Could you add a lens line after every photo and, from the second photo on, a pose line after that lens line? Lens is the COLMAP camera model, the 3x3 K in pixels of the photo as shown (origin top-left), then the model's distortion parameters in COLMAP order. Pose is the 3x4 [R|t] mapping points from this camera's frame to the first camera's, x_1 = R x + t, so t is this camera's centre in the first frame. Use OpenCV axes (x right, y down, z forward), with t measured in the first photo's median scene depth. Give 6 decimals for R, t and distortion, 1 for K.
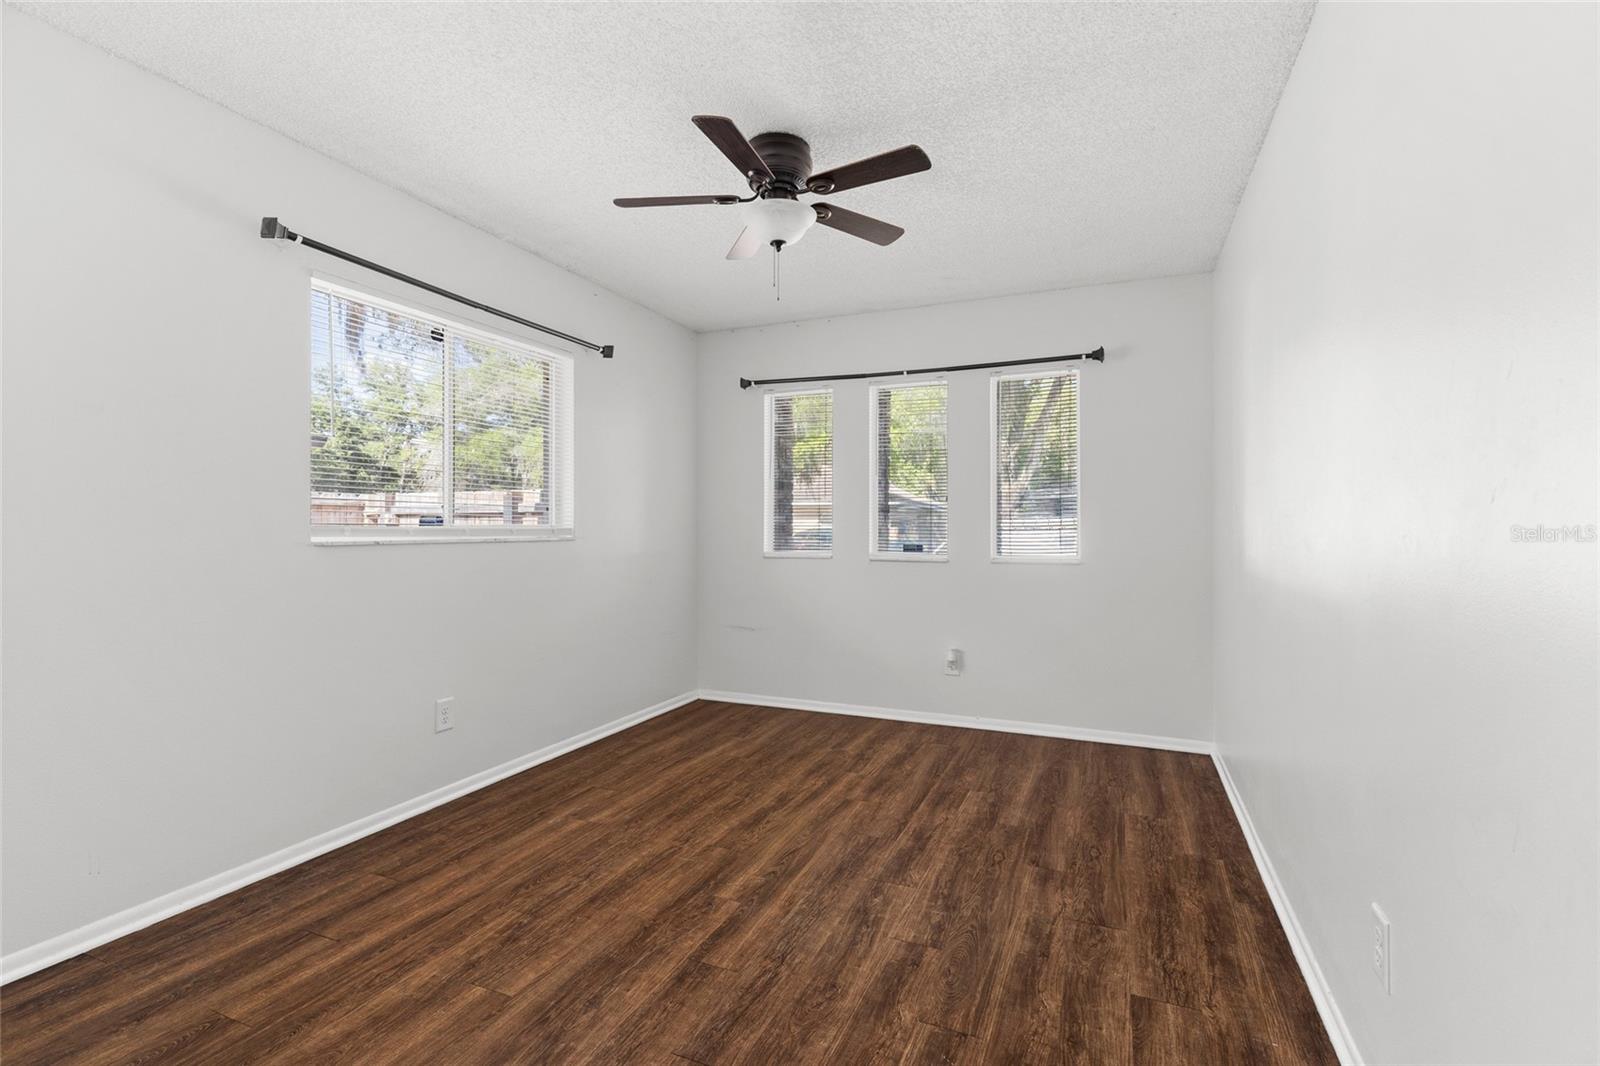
lens RADIAL K [[726.0, 0, 800.0], [0, 726.0, 523.0], [0, 0, 1]] dist [0.009269, -0.000180]
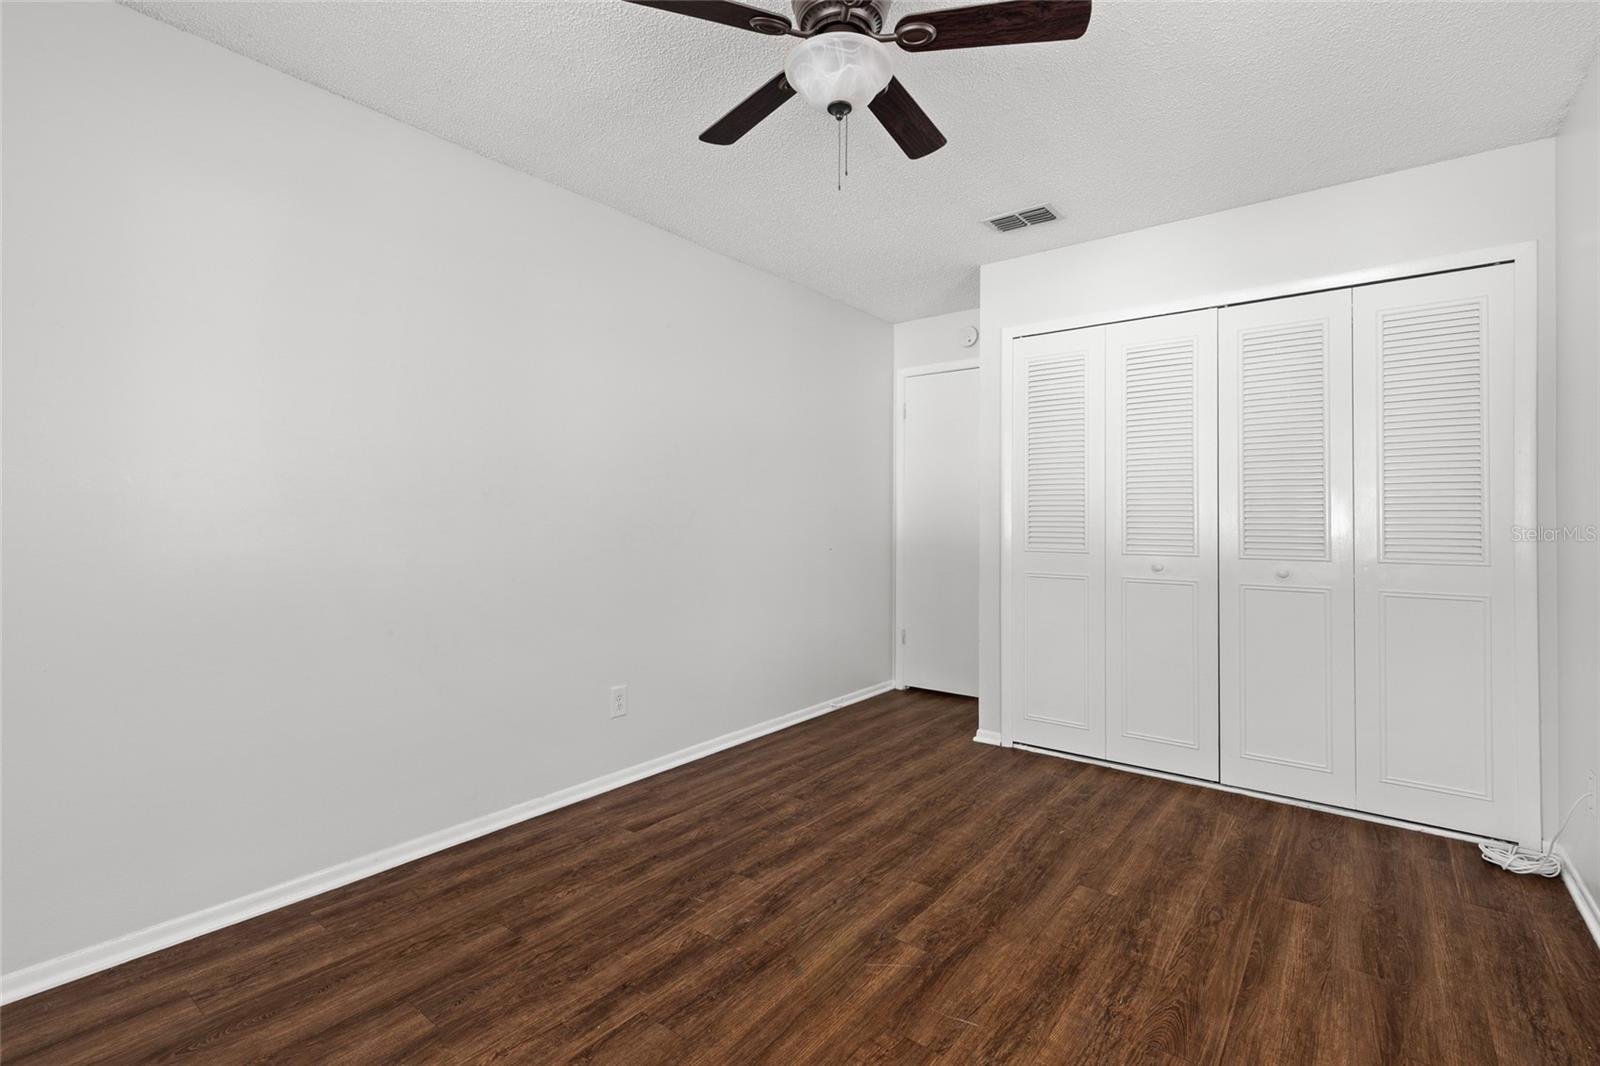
lens RADIAL K [[726.0, 0, 796.5], [0, 726.0, 522.8], [0, 0, 1]] dist [0.009269, -0.000180]
pose [[-0.966690, -0.009997, 0.255754, -0.194795], [-0.009805, 0.999950, 0.002025, 0.012379], [-0.255761, -0.000550, -0.966740, 1.960959]]
